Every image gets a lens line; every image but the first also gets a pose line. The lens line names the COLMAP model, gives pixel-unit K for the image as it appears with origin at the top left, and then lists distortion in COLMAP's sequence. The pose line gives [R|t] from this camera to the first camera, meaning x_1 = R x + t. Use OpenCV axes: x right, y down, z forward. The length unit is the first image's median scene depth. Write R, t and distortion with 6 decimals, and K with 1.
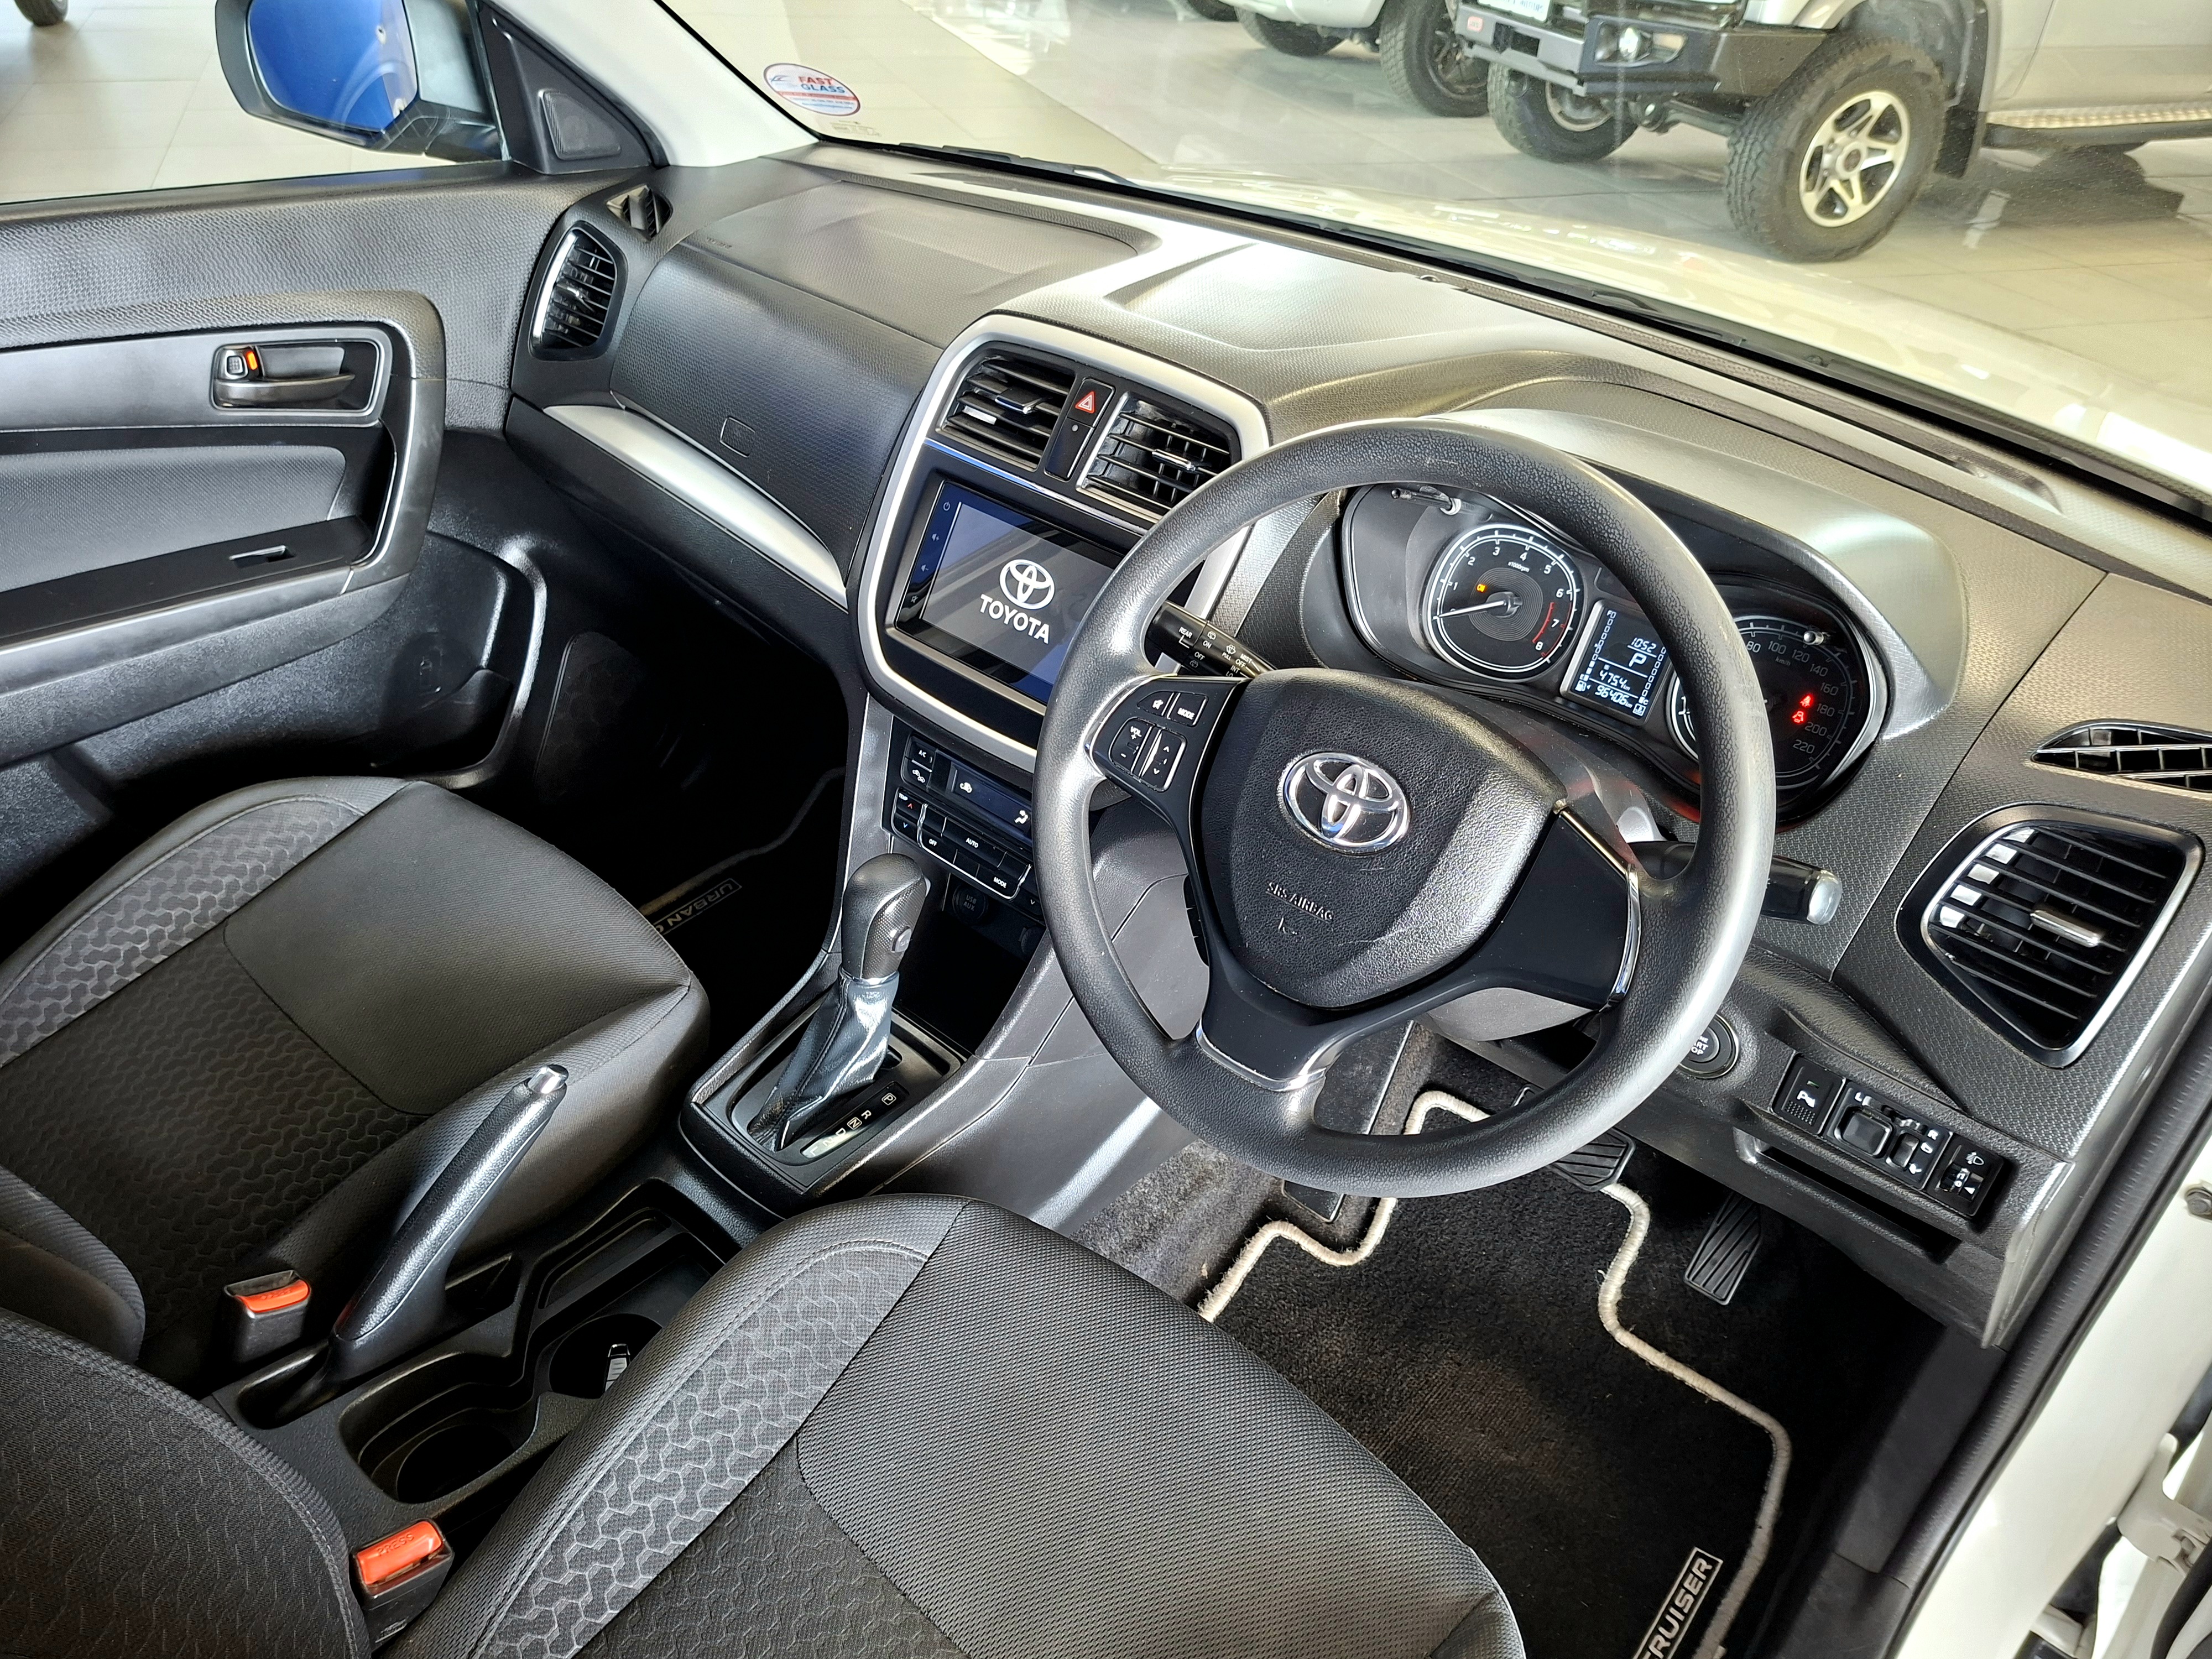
lens RADIAL K [[1431.5, 0, 1096.3], [0, 1431.5, 776.0], [0, 0, 1]] dist [0.051240, -0.041644]
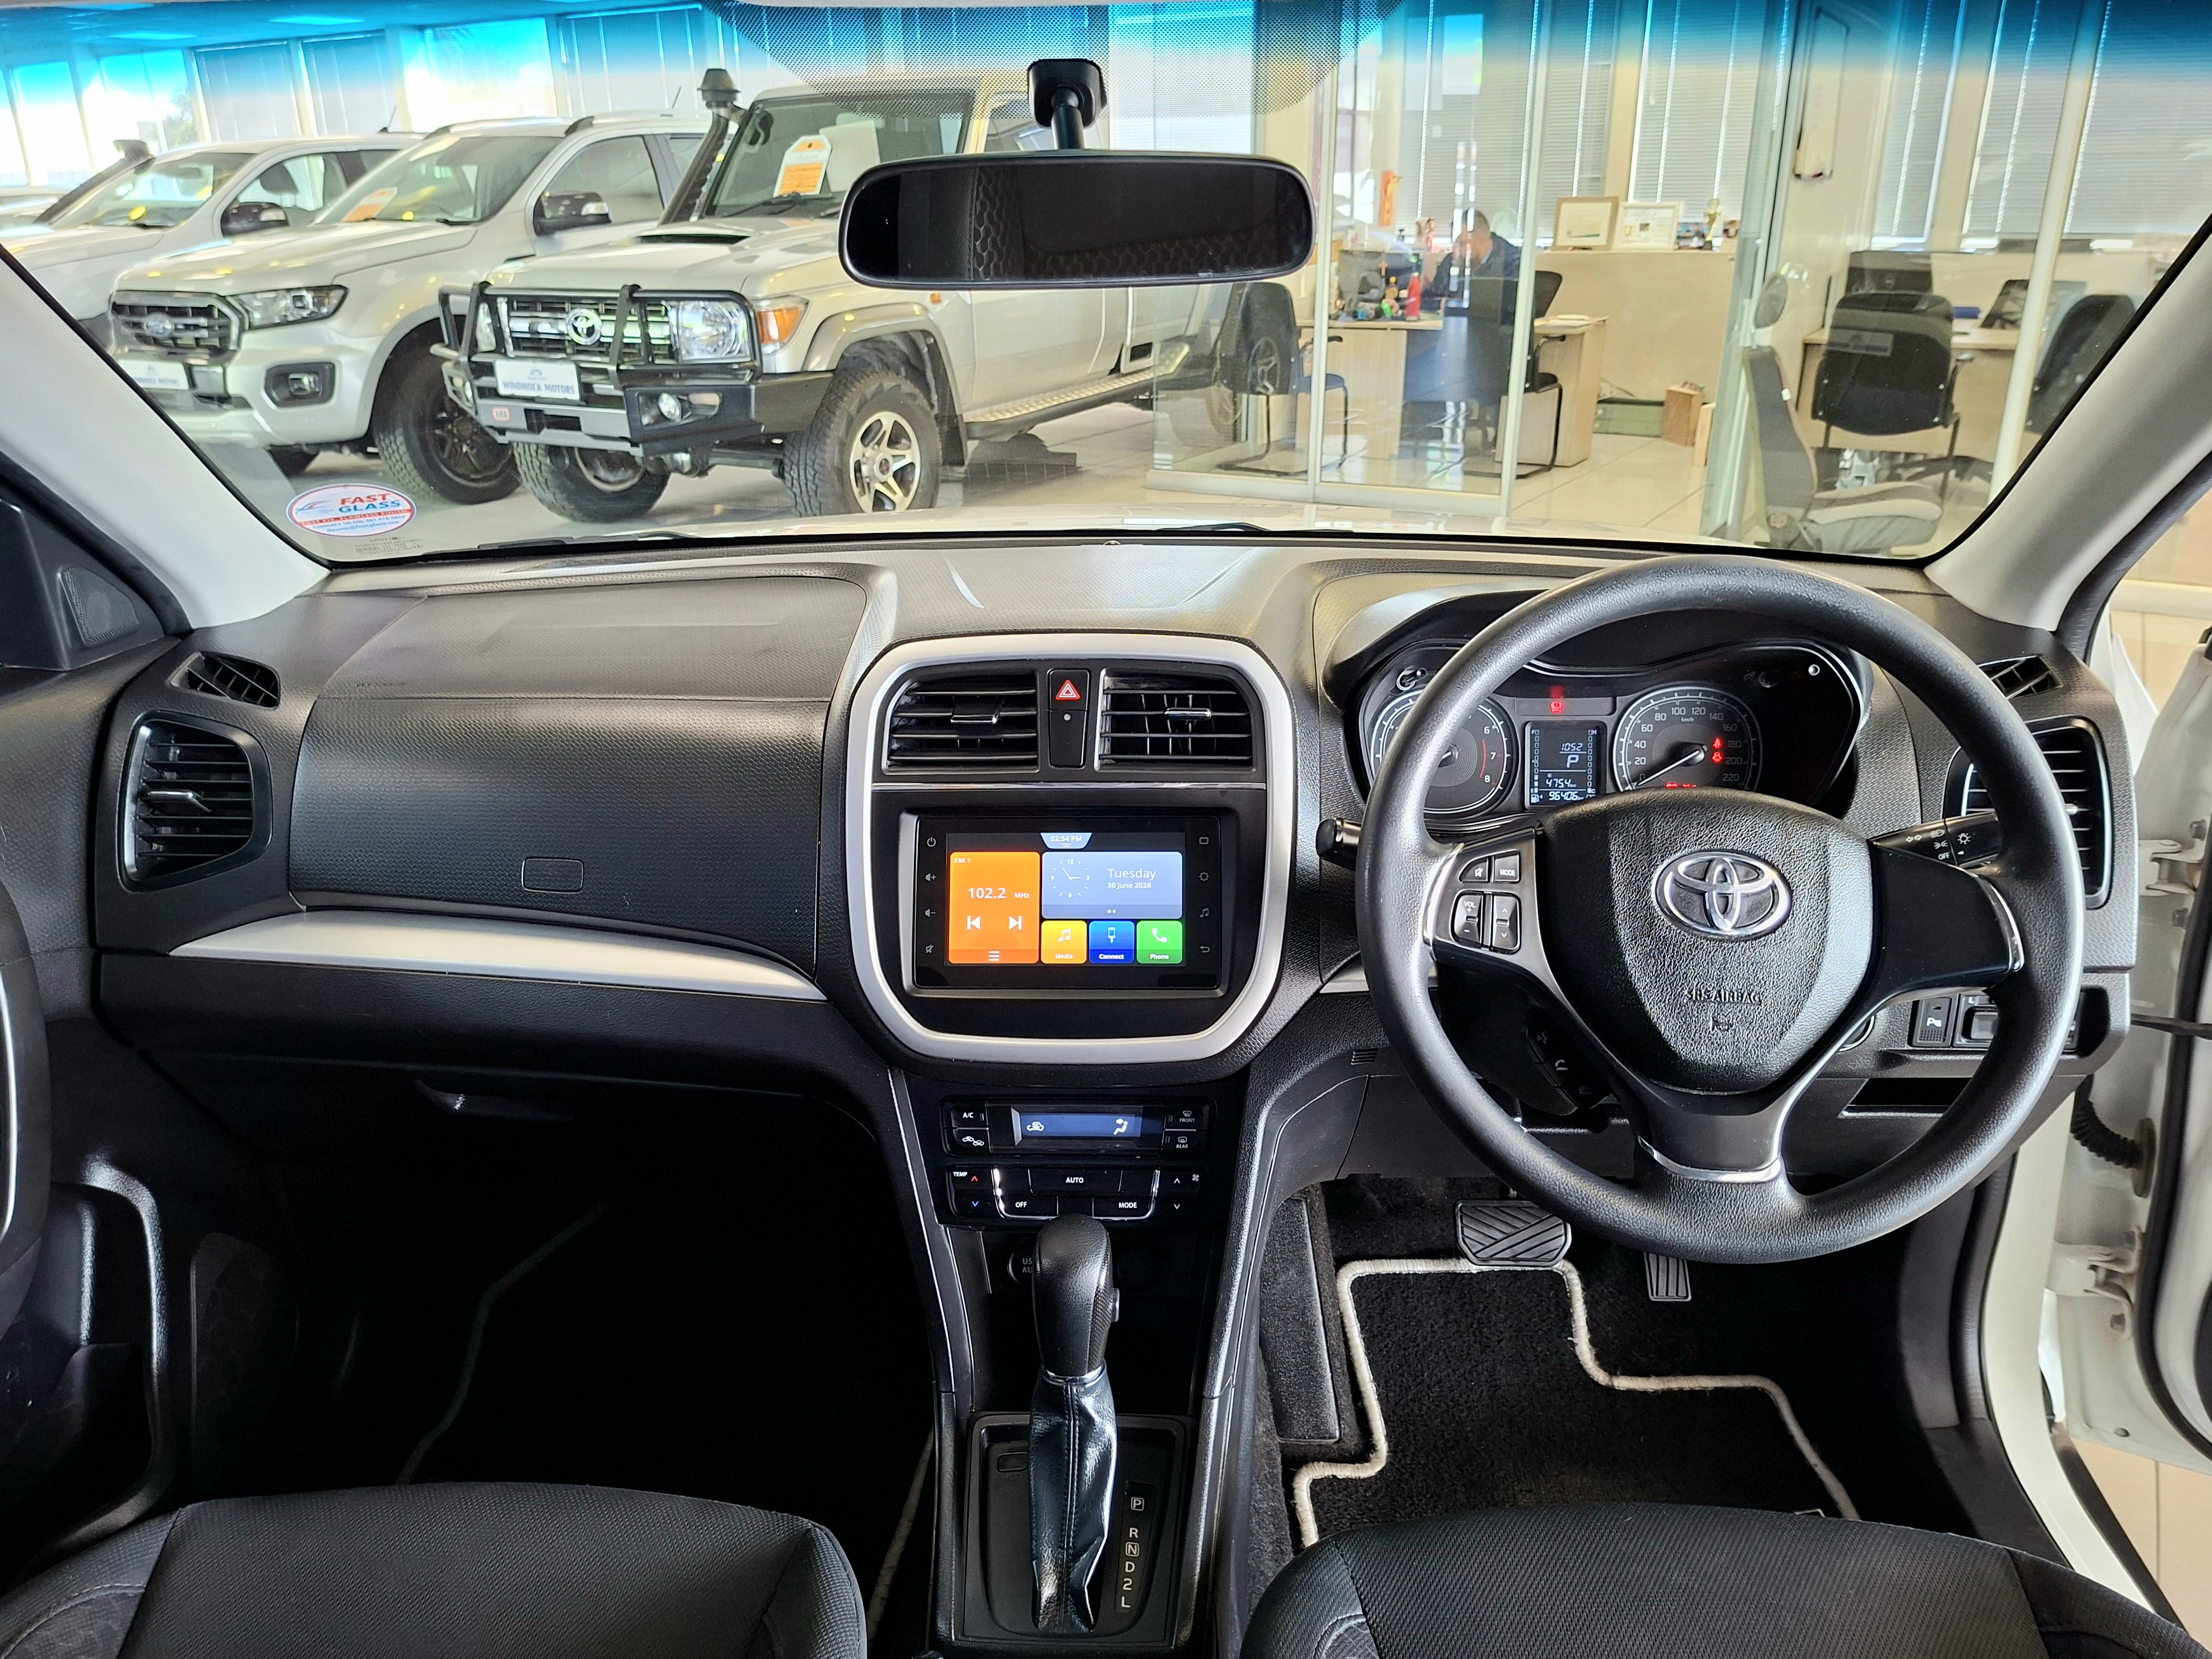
lens RADIAL K [[1431.5, 0, 1096.3], [0, 1431.5, 776.0], [0, 0, 1]] dist [0.051240, -0.041644]
pose [[0.802015, -0.289510, 0.522452, -0.358991], [0.397093, 0.911833, -0.104296, -0.064805], [-0.446194, 0.291109, 0.846266, 0.114523]]
